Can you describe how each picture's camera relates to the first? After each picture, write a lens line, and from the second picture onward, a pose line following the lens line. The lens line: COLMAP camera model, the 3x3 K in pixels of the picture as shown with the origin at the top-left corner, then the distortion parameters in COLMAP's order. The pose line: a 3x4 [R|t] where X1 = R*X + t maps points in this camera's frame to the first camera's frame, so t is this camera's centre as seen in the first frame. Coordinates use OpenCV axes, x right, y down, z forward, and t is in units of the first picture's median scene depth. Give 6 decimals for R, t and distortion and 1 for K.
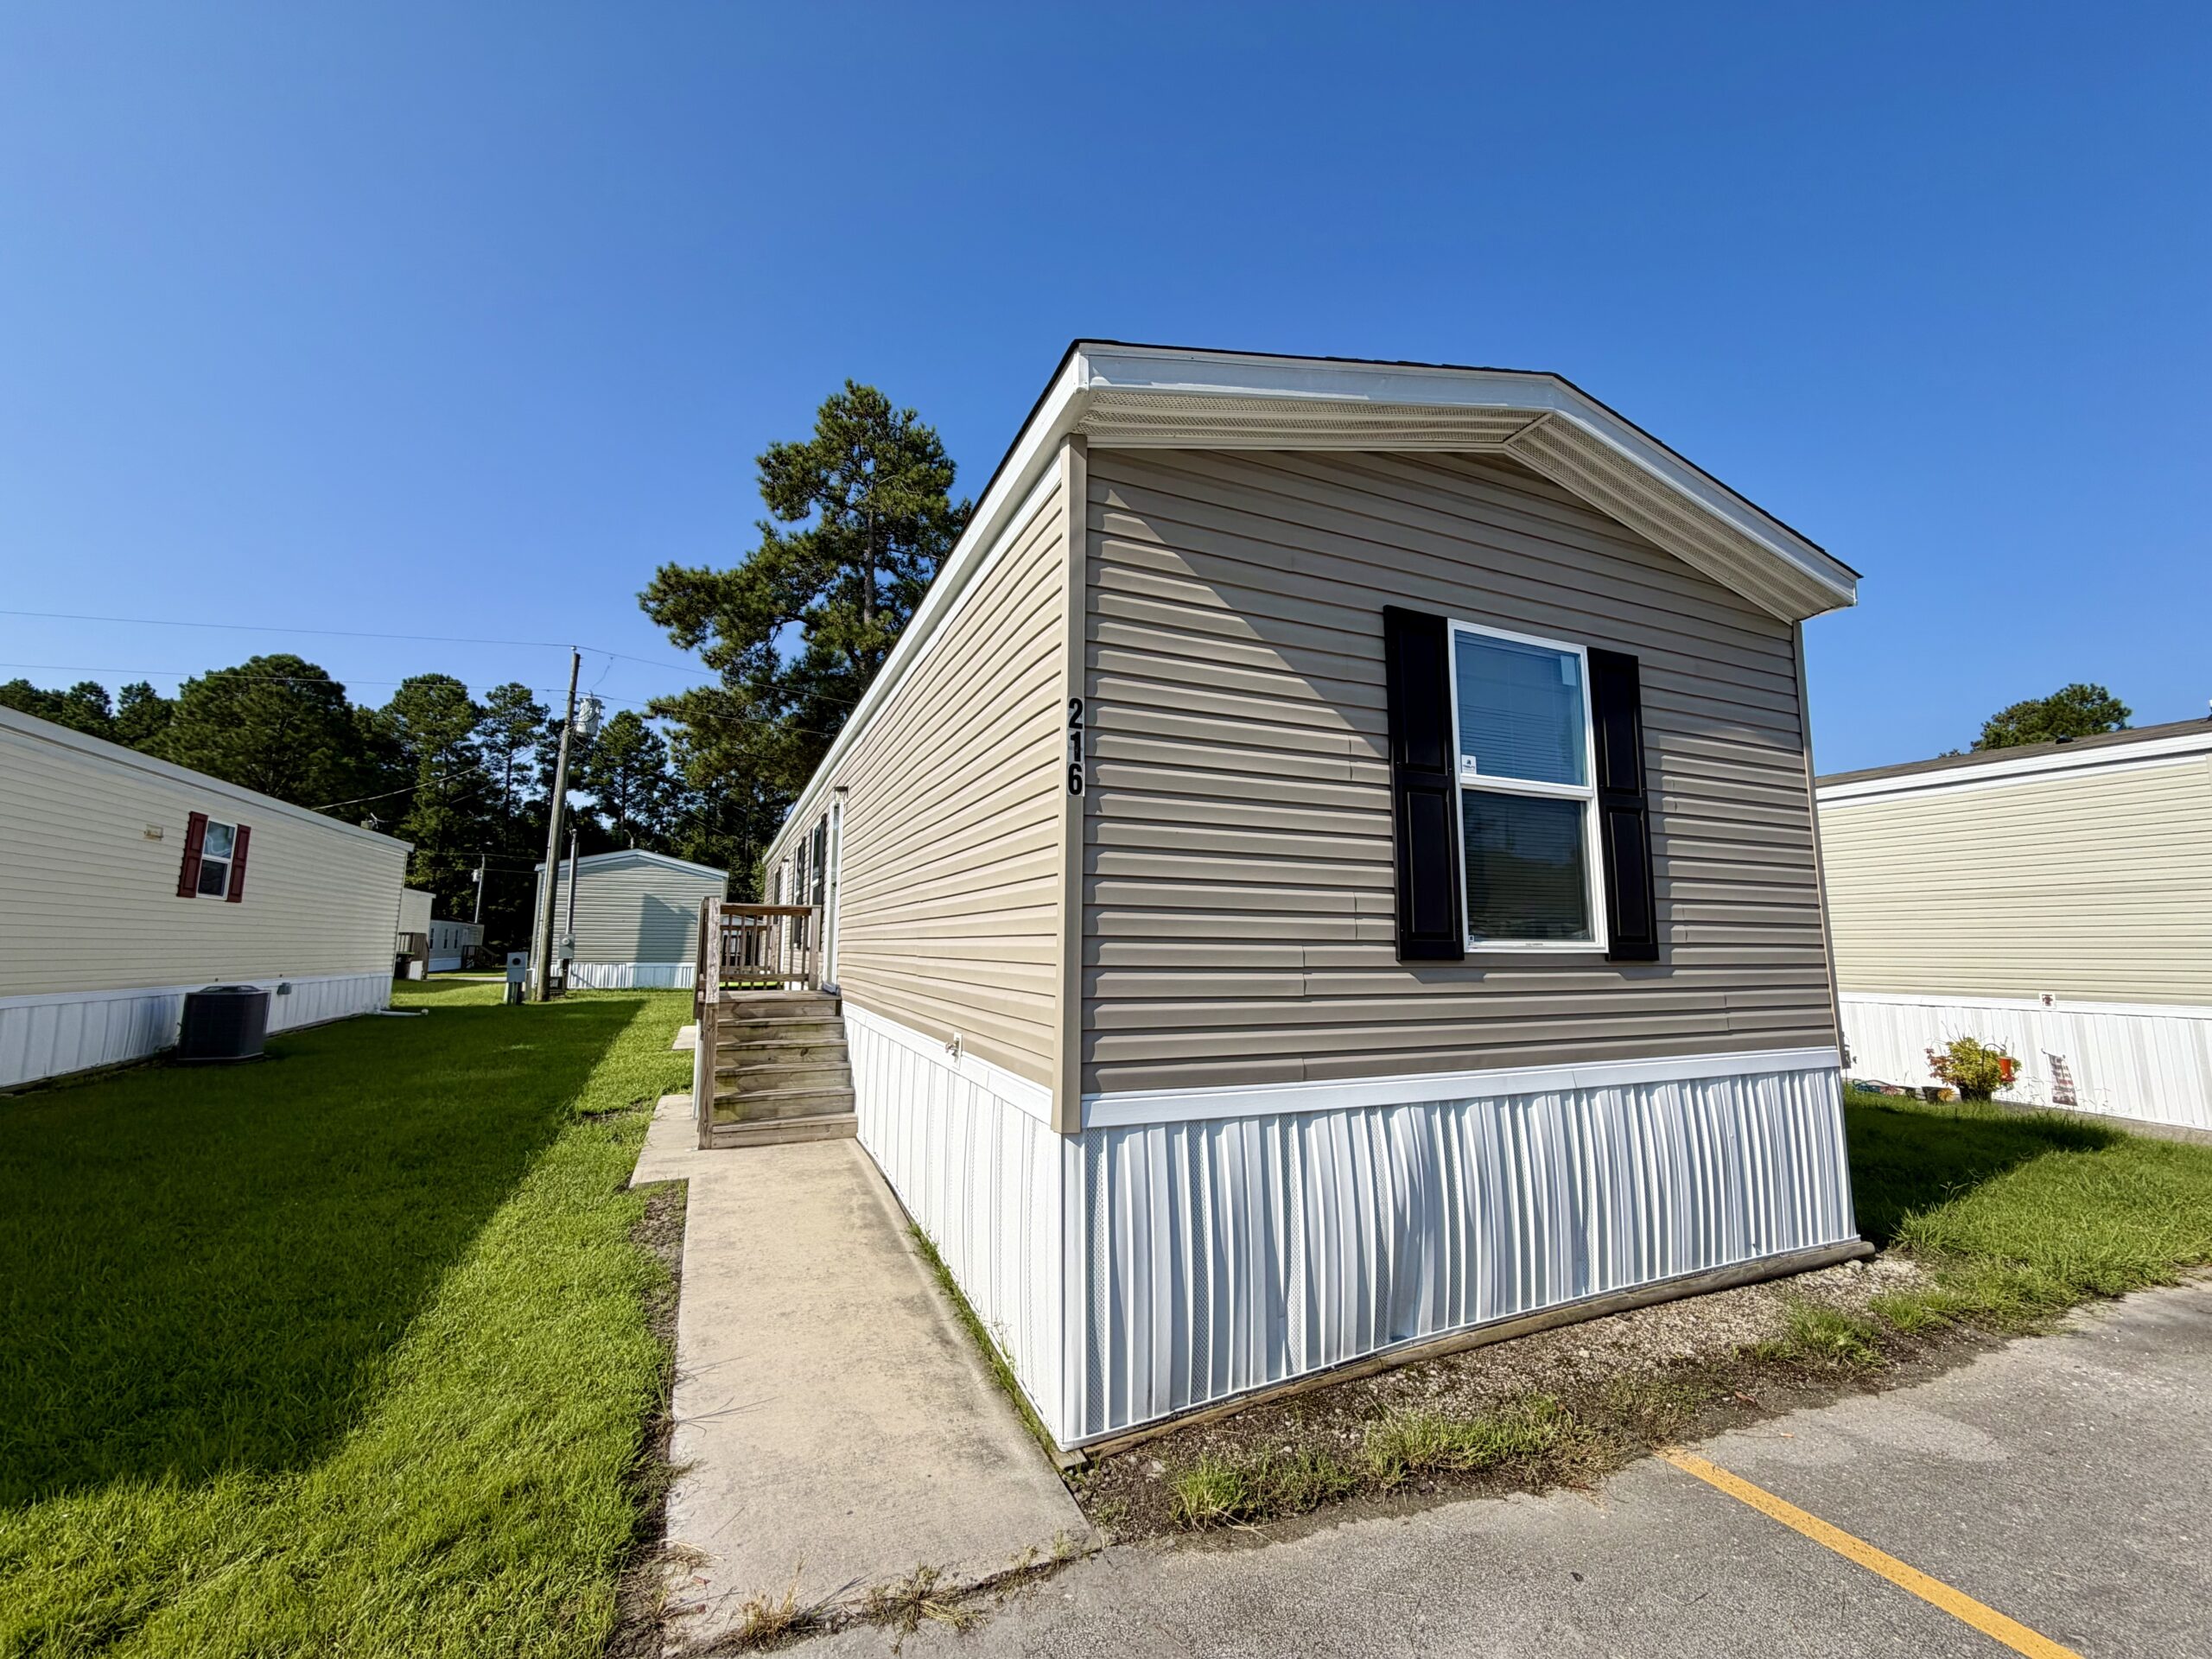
lens RADIAL K [[886.0, 0, 1101.4], [0, 886.0, 827.6], [0, 0, 1]] dist [0.002012, -0.000432]
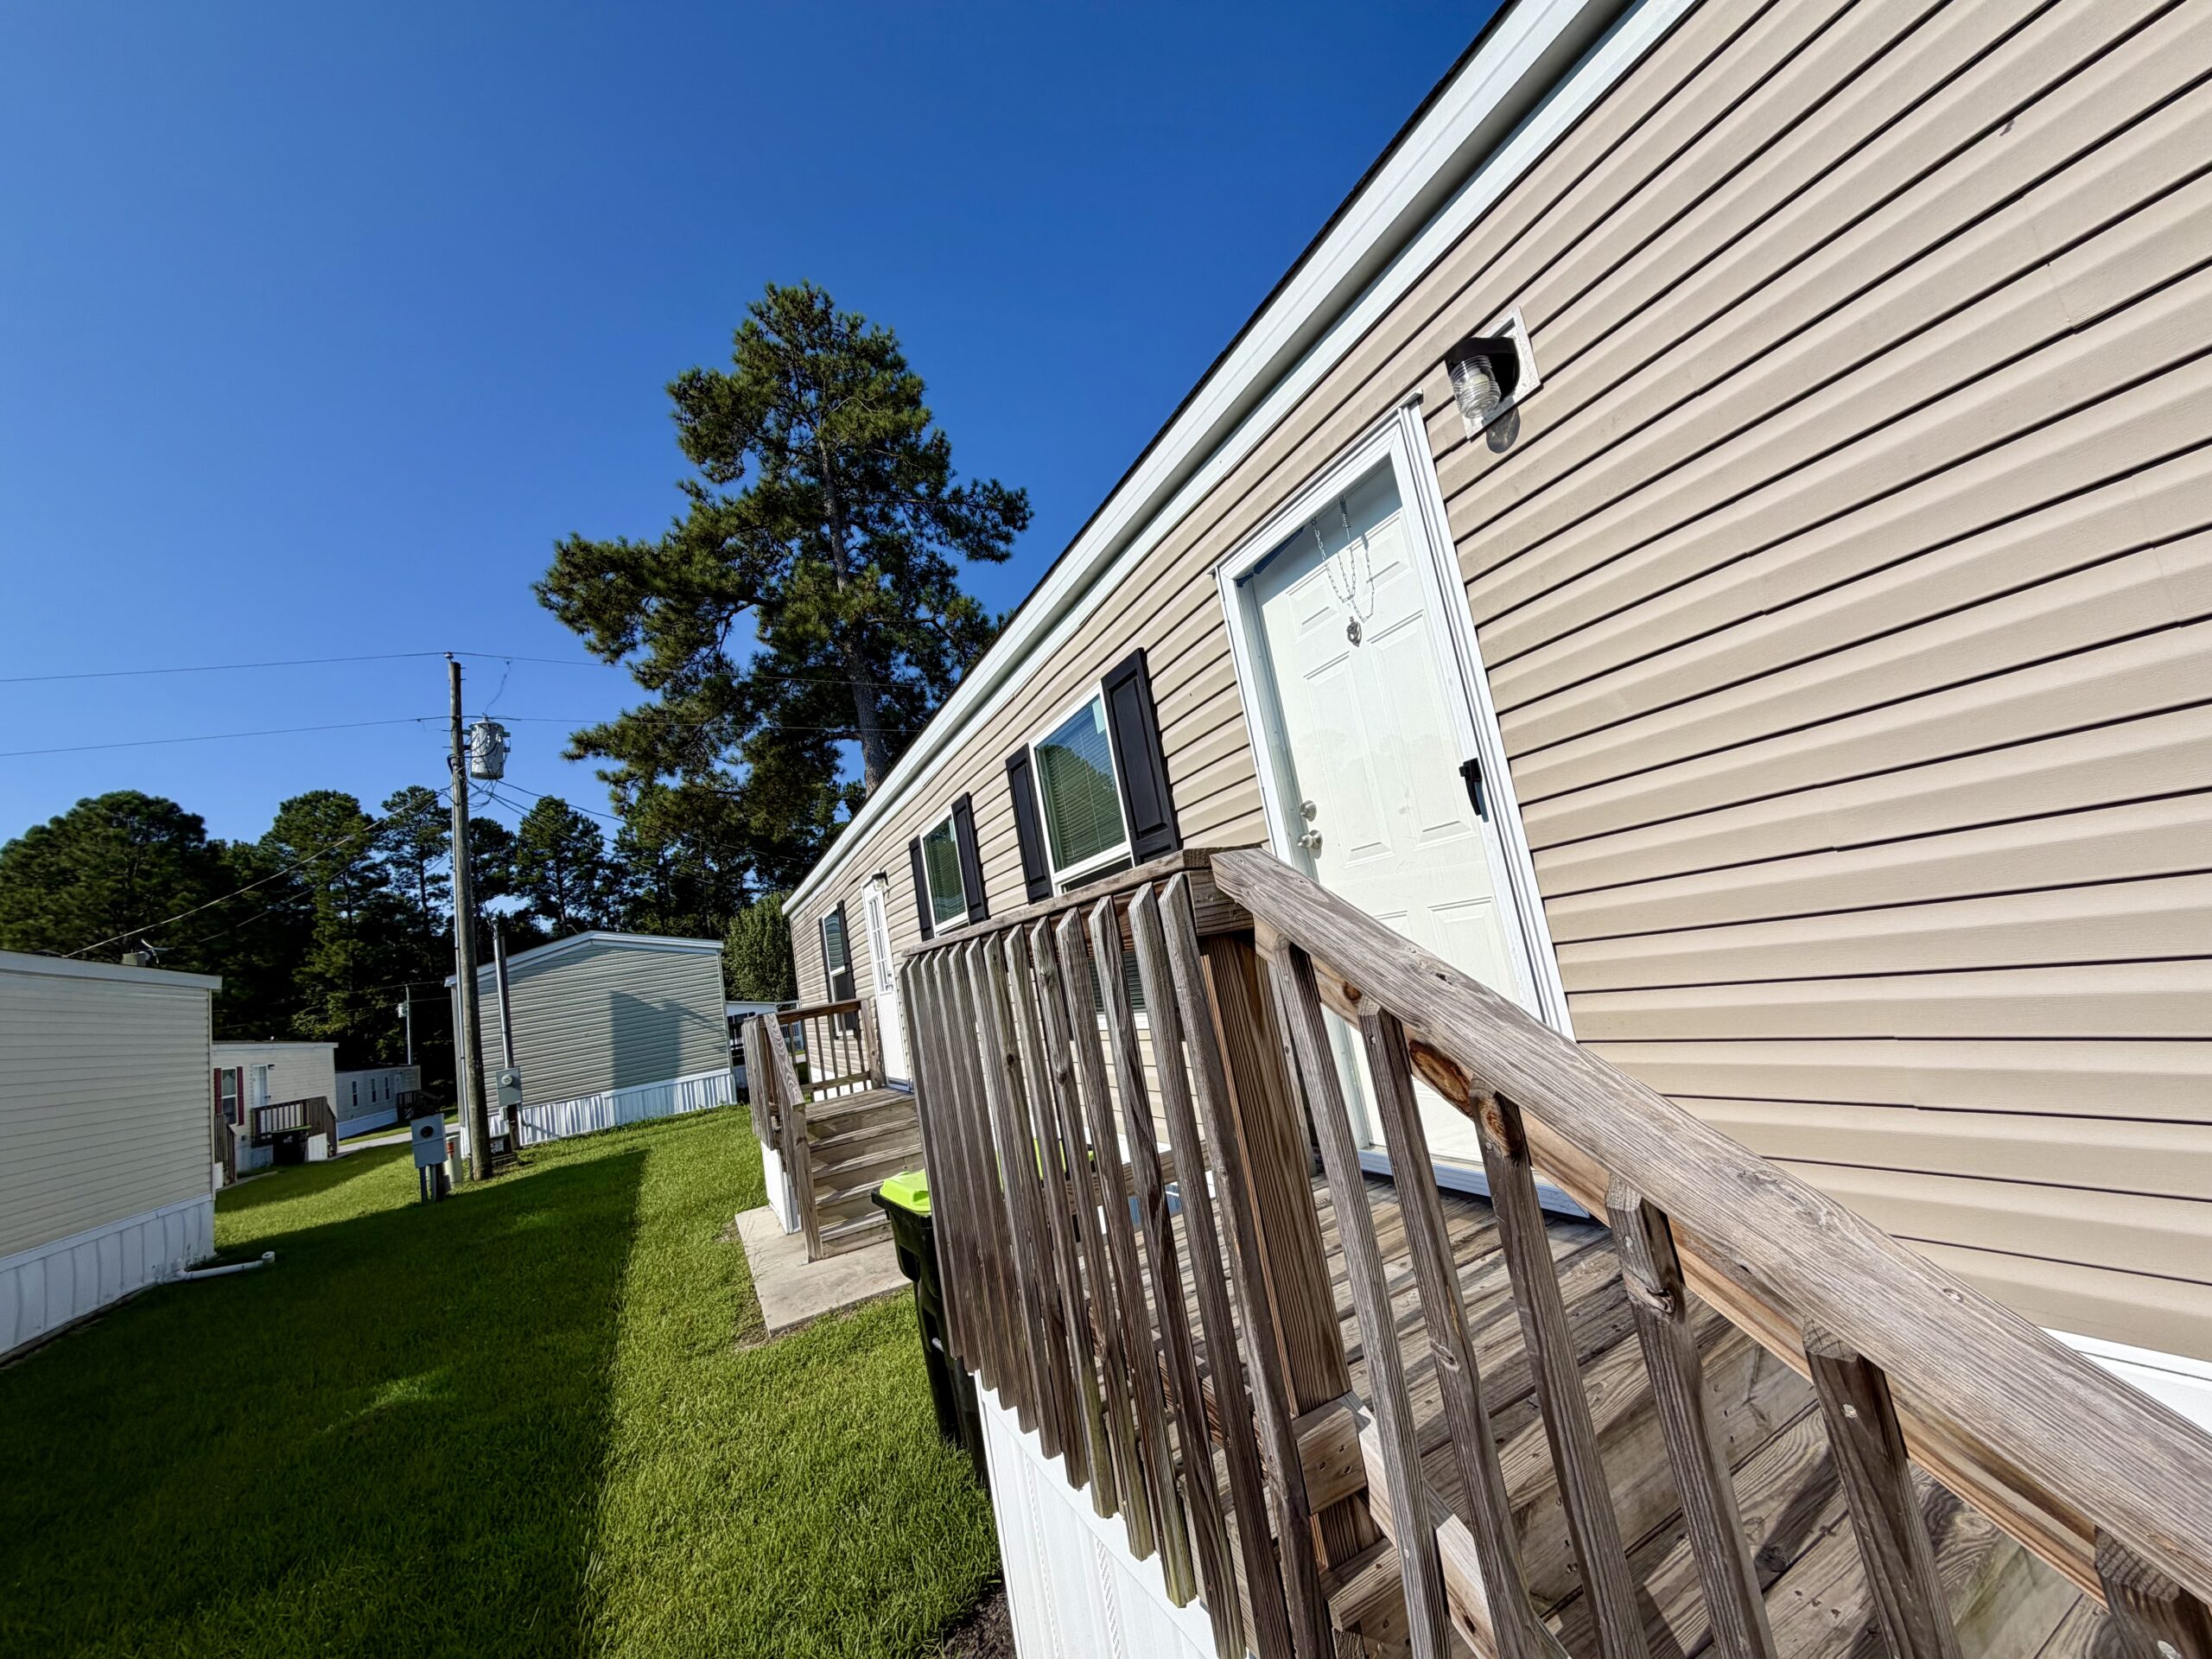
lens RADIAL K [[880.5, 0, 1103.8], [0, 880.5, 823.5], [0, 0, 1]] dist [-0.002929, 0.000151]
pose [[0.983086, -0.171910, 0.063151, -0.111175], [0.173311, 0.984714, -0.017371, 0.017193], [-0.059200, 0.028022, 0.997853, 0.202045]]
